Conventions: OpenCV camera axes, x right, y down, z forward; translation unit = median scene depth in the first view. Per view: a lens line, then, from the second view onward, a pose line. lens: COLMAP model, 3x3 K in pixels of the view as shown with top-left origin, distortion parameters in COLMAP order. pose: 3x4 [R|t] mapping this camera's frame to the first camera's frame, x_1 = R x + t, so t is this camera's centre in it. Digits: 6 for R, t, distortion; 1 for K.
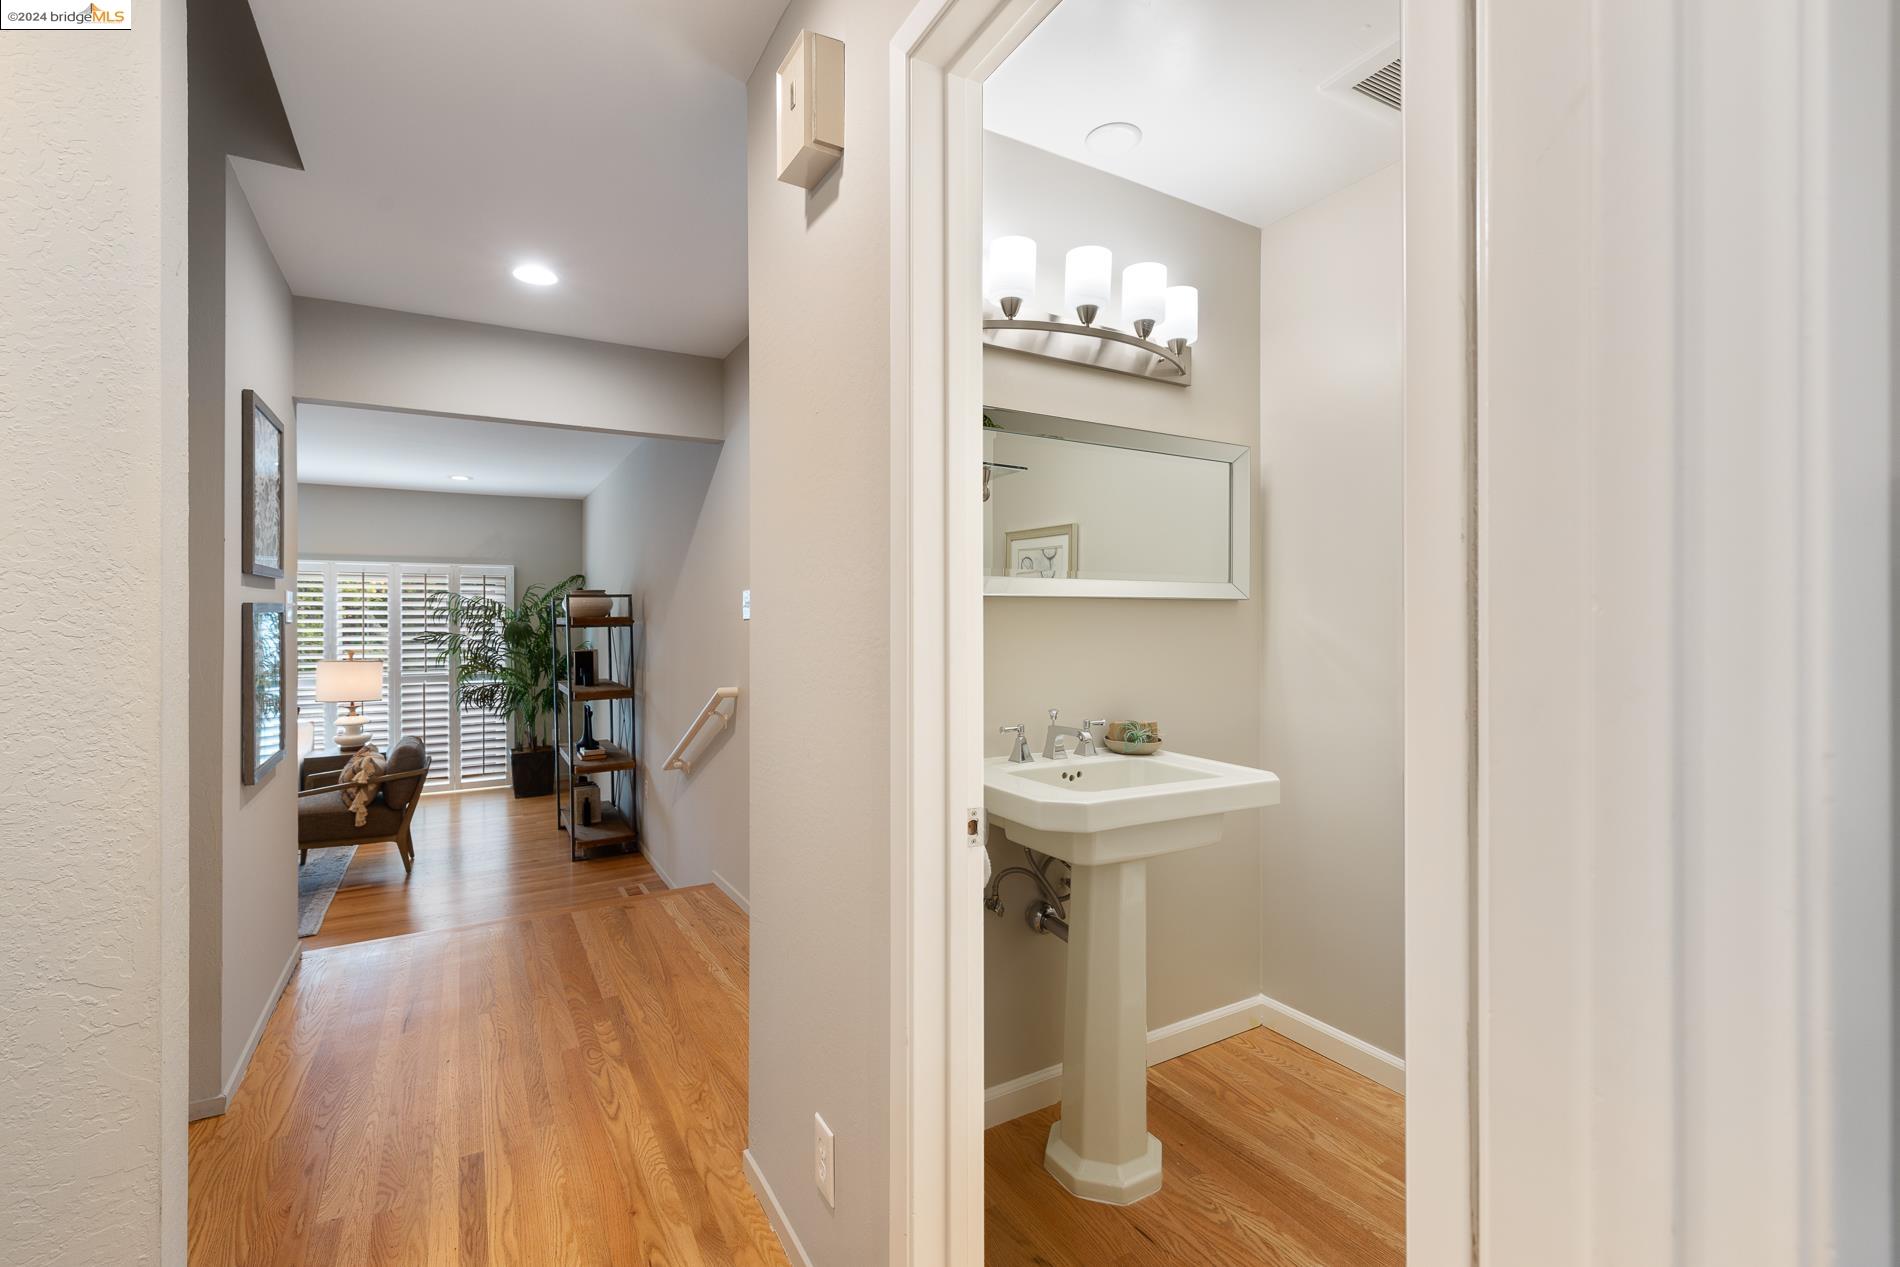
lens RADIAL K [[859.6, 0, 952.2], [0, 859.6, 625.7], [0, 0, 1]] dist [0.000340, -0.000640]
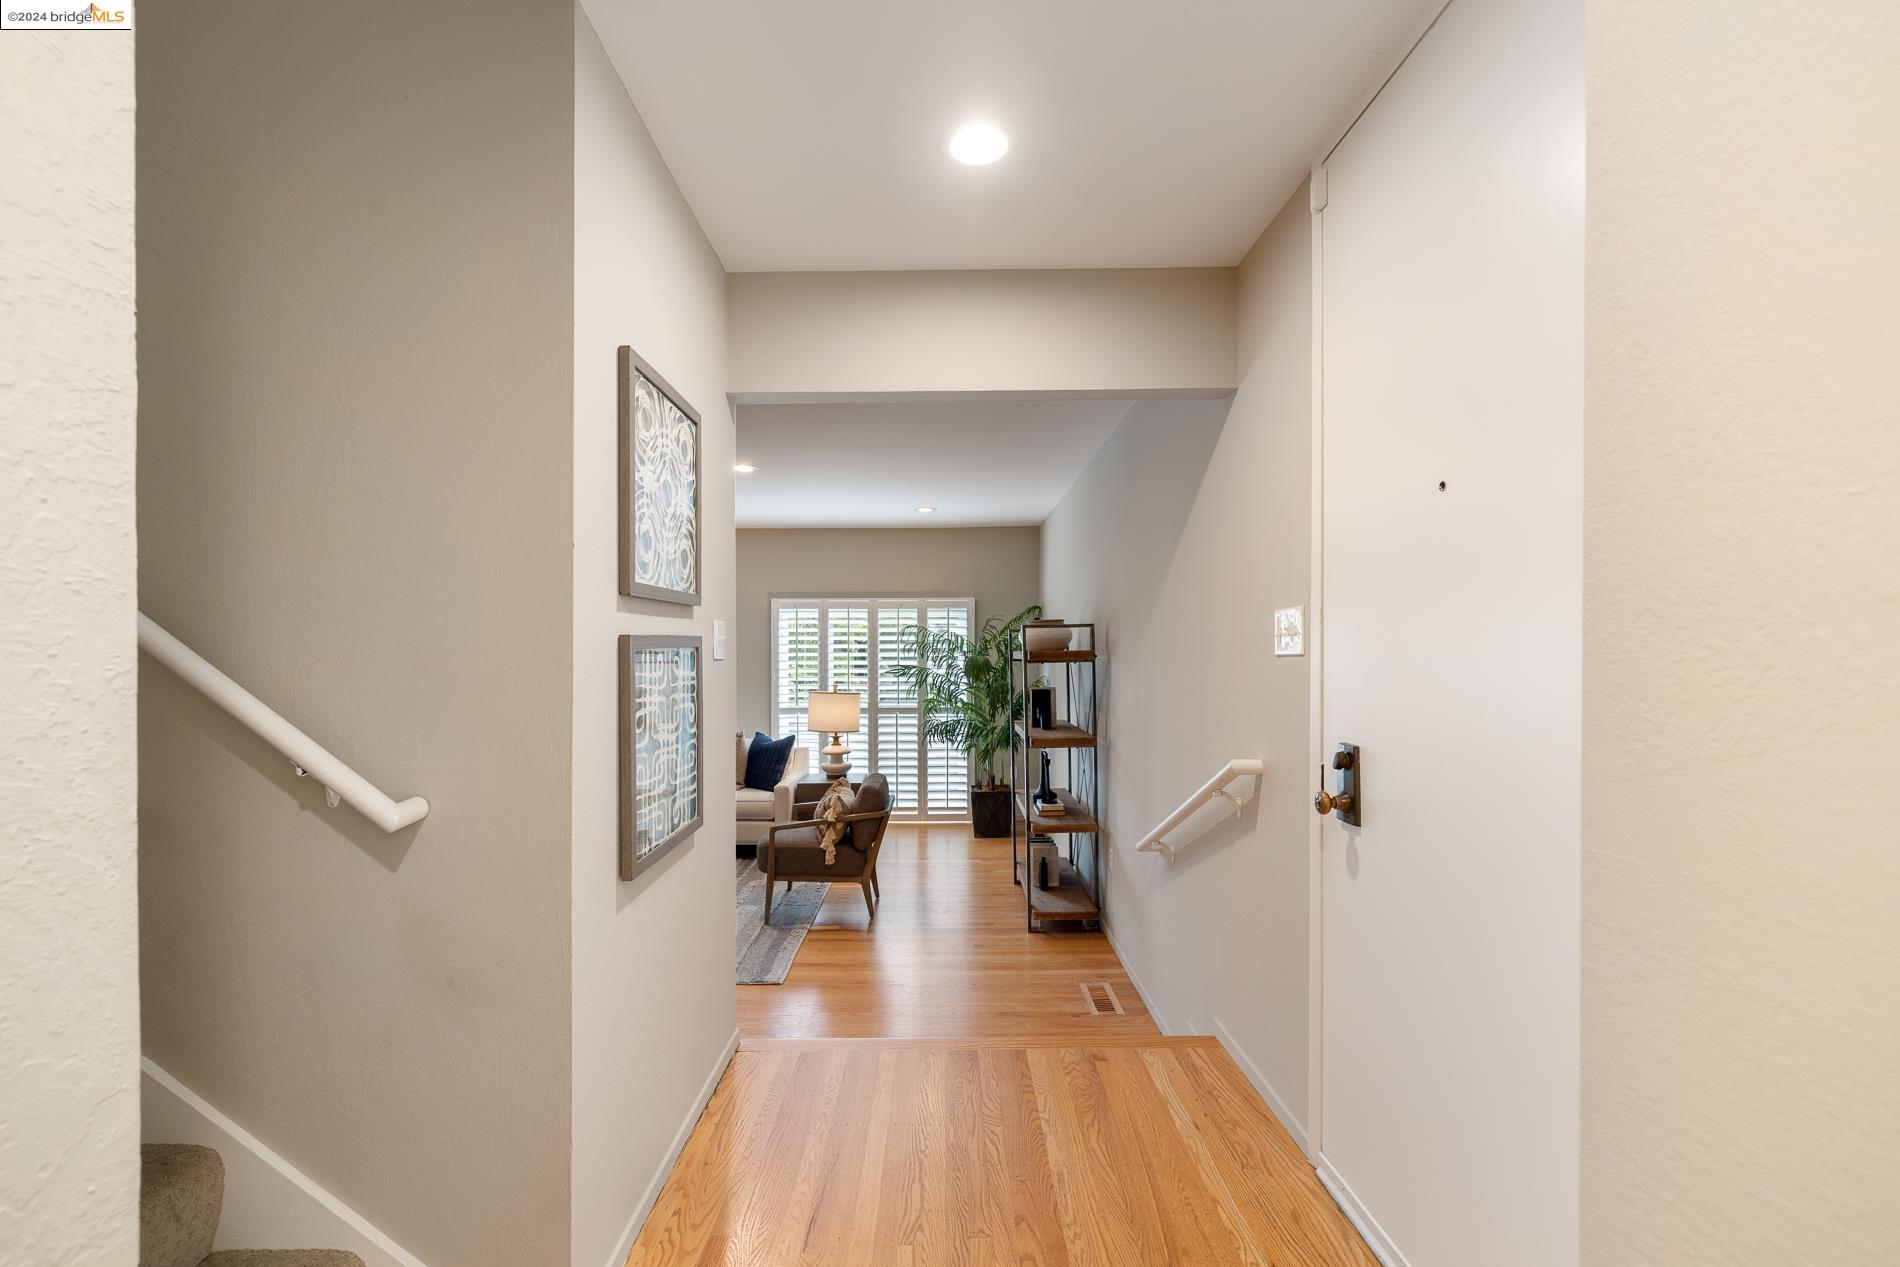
lens RADIAL K [[859.6, 0, 952.8], [0, 859.6, 640.5], [0, 0, 1]] dist [0.000340, -0.000640]
pose [[0.875144, -0.006433, -0.483819, -0.086614], [-0.003582, 0.999798, -0.019772, -0.003120], [0.483849, 0.019036, 0.874944, 0.197682]]
